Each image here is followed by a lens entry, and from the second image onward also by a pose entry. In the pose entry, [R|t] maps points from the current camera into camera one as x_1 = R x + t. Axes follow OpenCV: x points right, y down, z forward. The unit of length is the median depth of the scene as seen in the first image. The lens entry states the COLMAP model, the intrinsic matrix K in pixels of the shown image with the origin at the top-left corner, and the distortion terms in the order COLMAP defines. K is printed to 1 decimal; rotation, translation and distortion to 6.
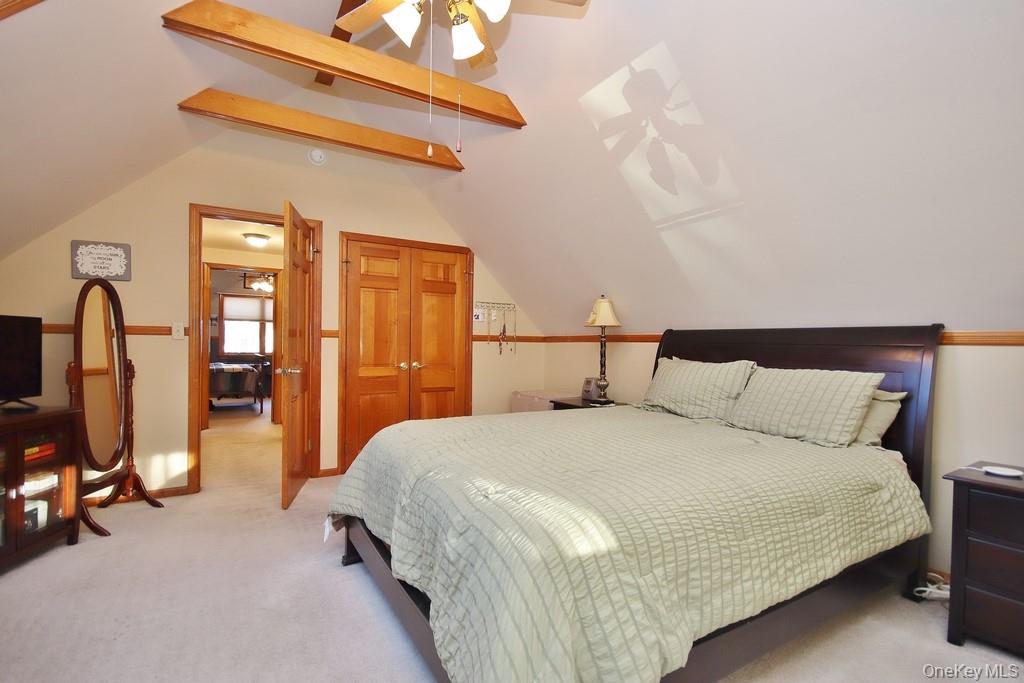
lens RADIAL K [[473.7, 0, 507.0], [0, 473.7, 341.3], [0, 0, 1]] dist [0.007159, -0.002319]
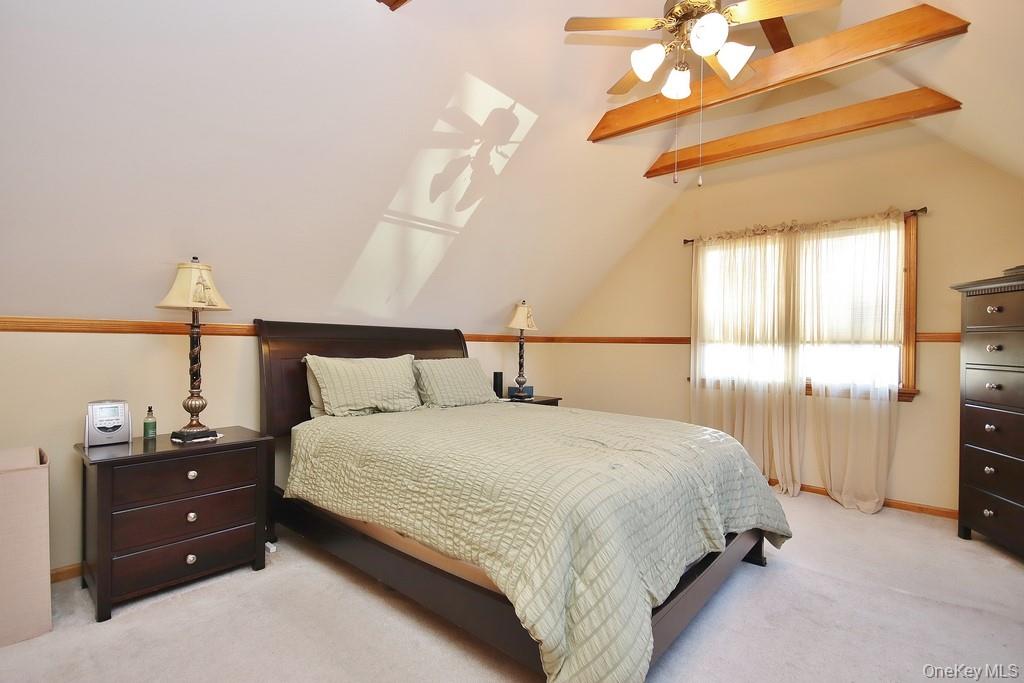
lens RADIAL K [[473.7, 0, 509.3], [0, 473.7, 344.2], [0, 0, 1]] dist [0.007159, -0.002319]
pose [[-0.328290, -0.022123, 0.944318, -0.731512], [-0.025601, 0.999567, 0.014517, -0.009110], [-0.944230, -0.019410, -0.328714, 1.201313]]
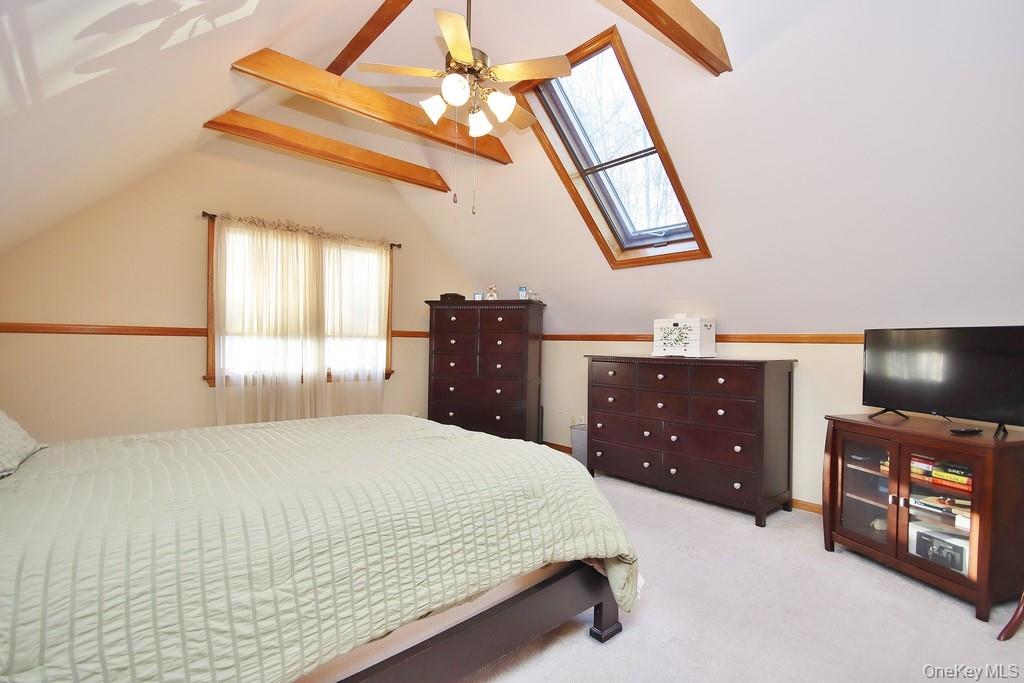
lens RADIAL K [[473.7, 0, 514.7], [0, 473.7, 347.0], [0, 0, 1]] dist [0.007159, -0.002319]
pose [[-0.981103, -0.029132, -0.191278, -0.016883], [-0.028915, 0.999574, -0.003925, 0.007721], [0.191311, 0.001680, -0.981528, 1.611204]]
